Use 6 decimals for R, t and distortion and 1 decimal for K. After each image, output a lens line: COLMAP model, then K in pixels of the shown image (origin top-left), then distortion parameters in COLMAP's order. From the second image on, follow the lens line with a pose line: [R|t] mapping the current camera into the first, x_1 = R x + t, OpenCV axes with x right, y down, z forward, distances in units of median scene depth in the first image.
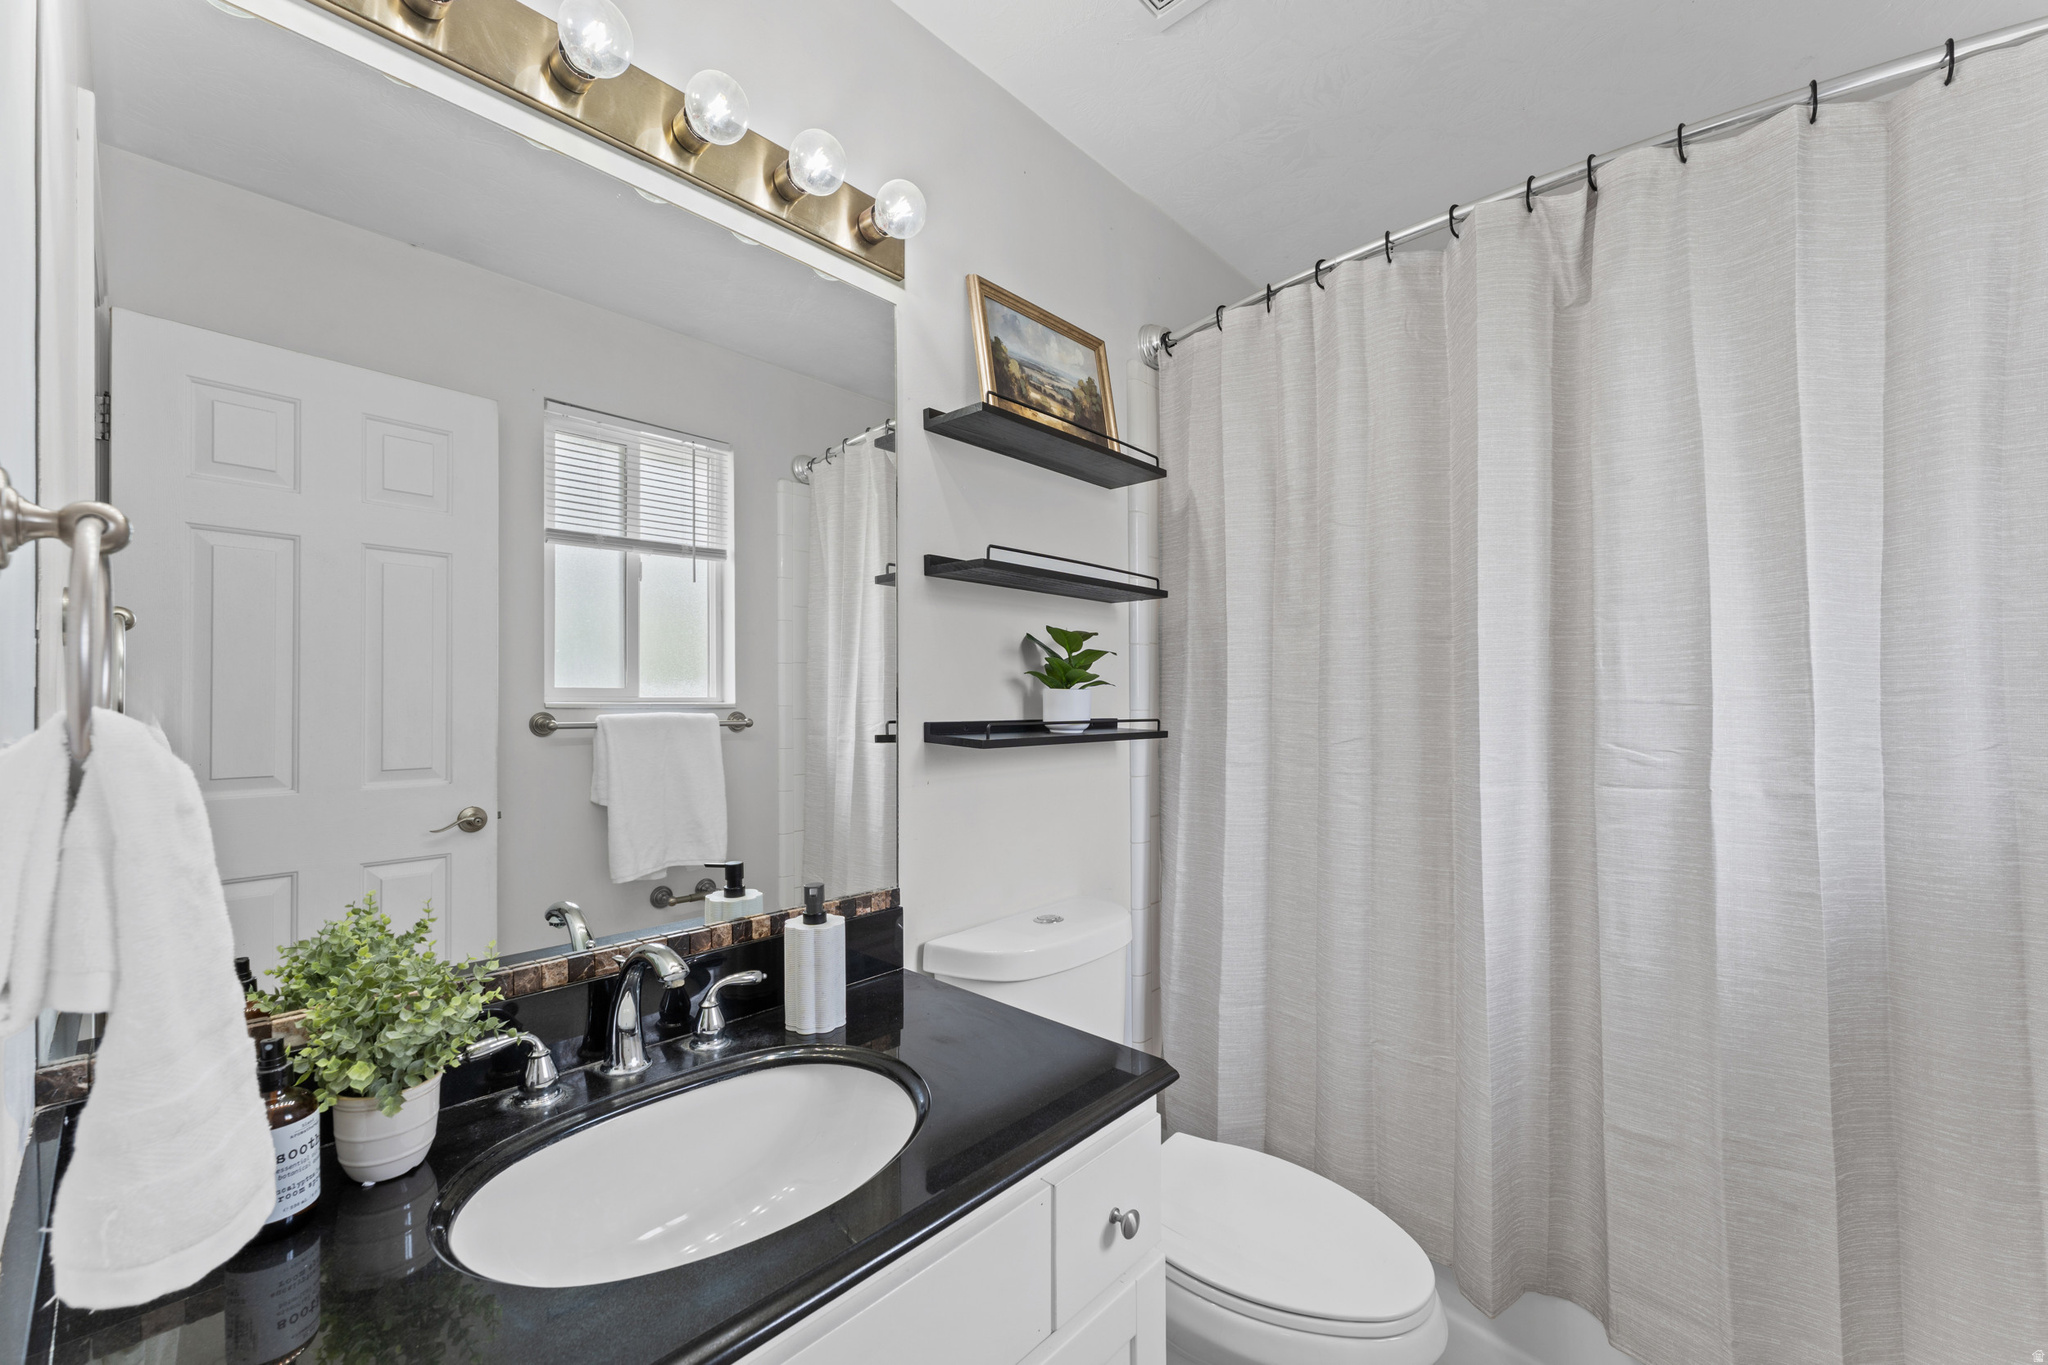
lens RADIAL K [[816.7, 0, 1023.8], [0, 816.7, 687.2], [0, 0, 1]] dist [0.000591, -0.000856]
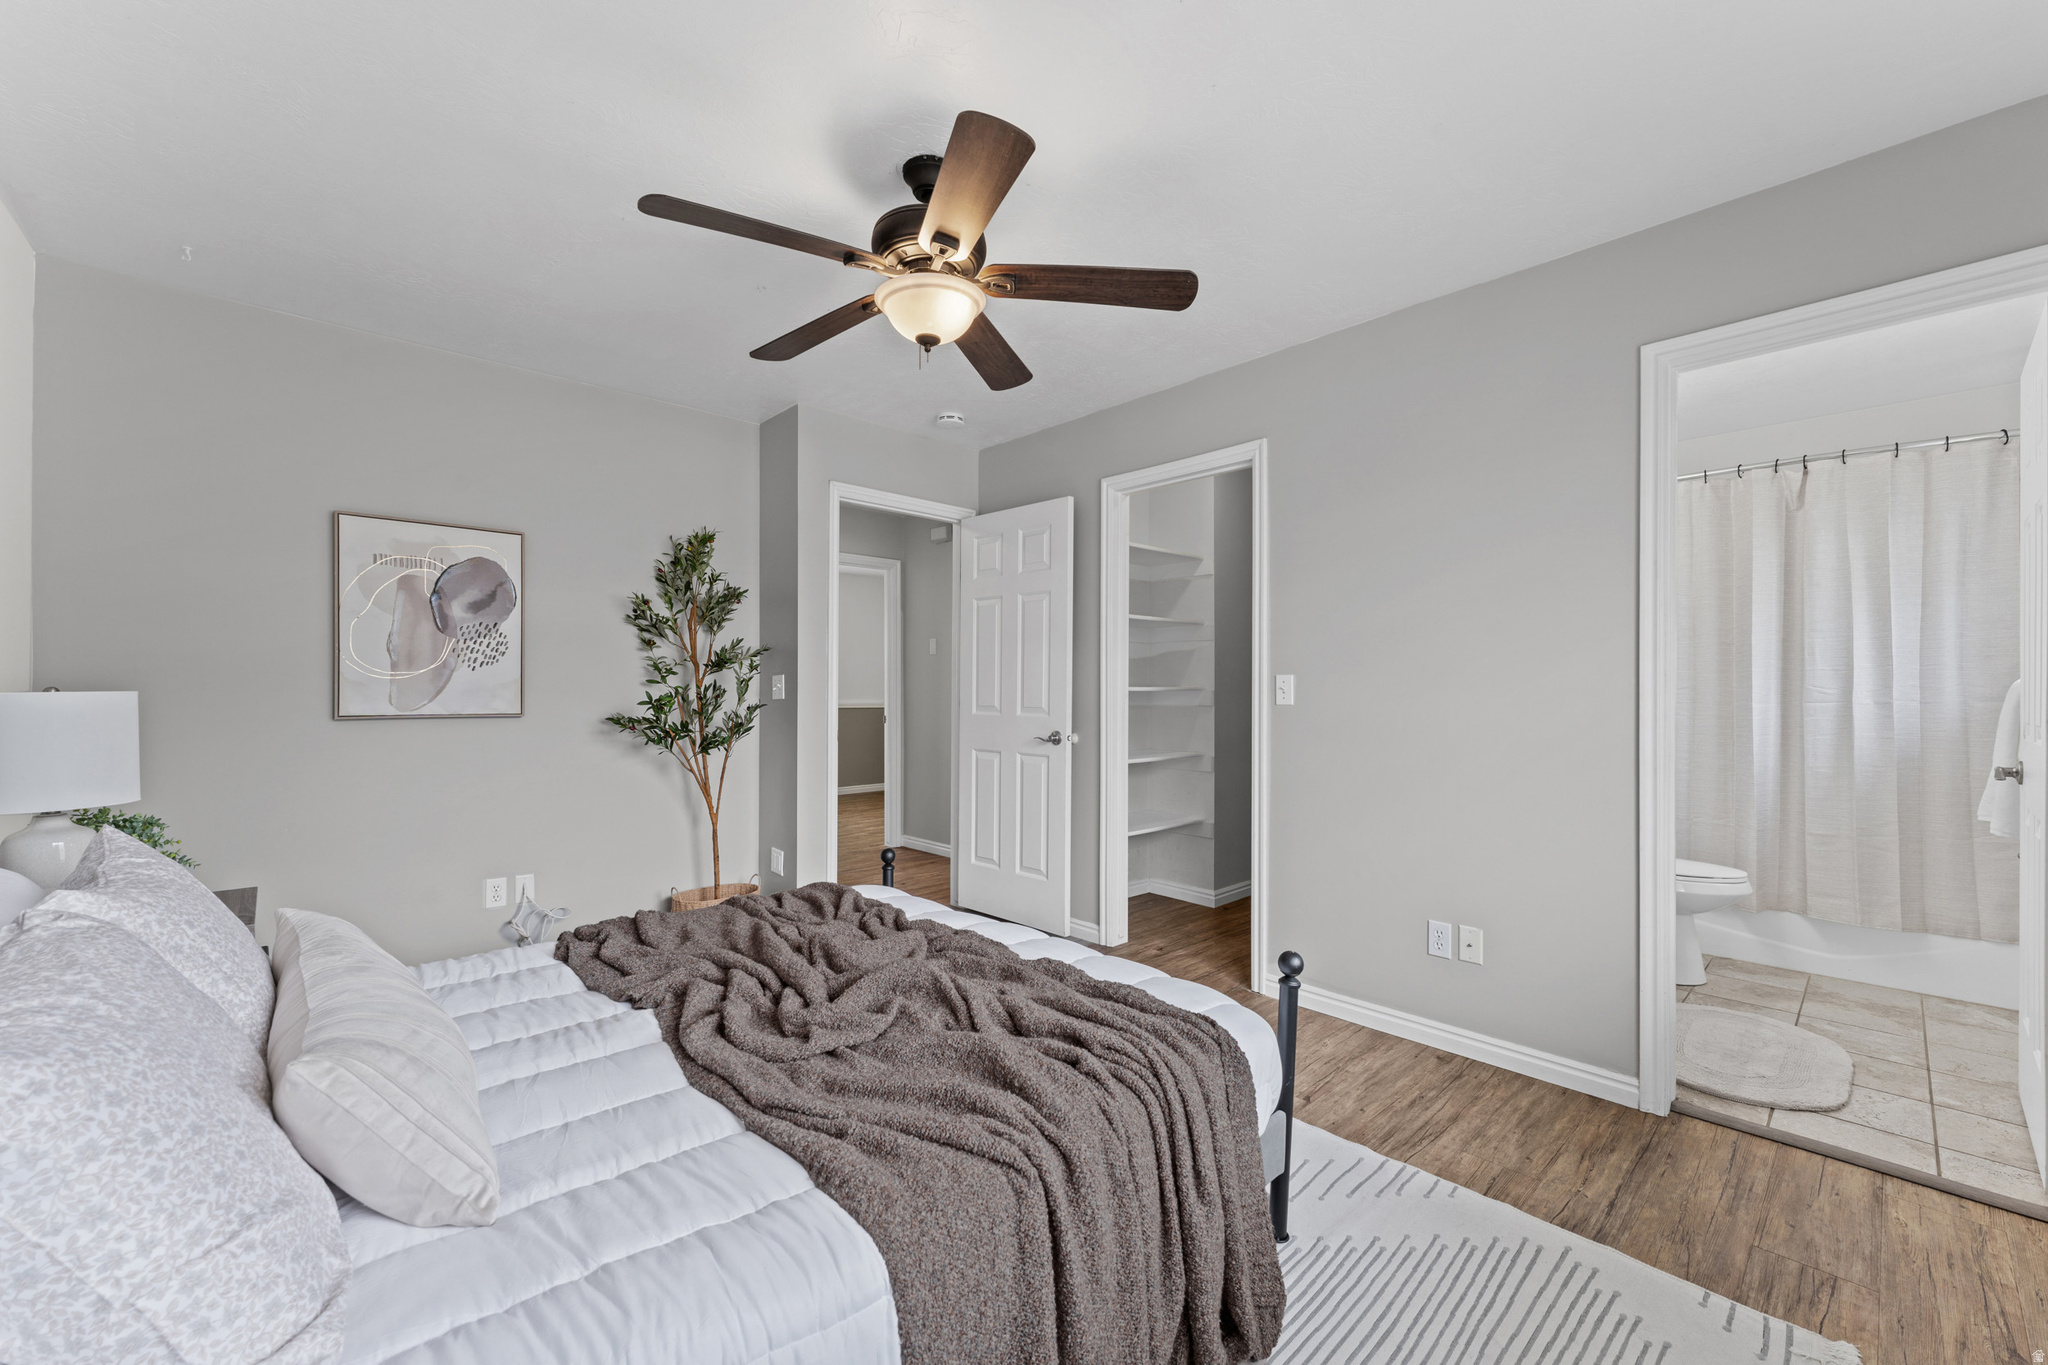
lens RADIAL K [[816.7, 0, 1023.4], [0, 816.7, 684.8], [0, 0, 1]] dist [0.000591, -0.000856]
pose [[0.997654, 0.000275, -0.068459, -1.625933], [0.000716, 0.999895, 0.014454, 0.026792], [0.068455, -0.014469, 0.997549, -1.788173]]
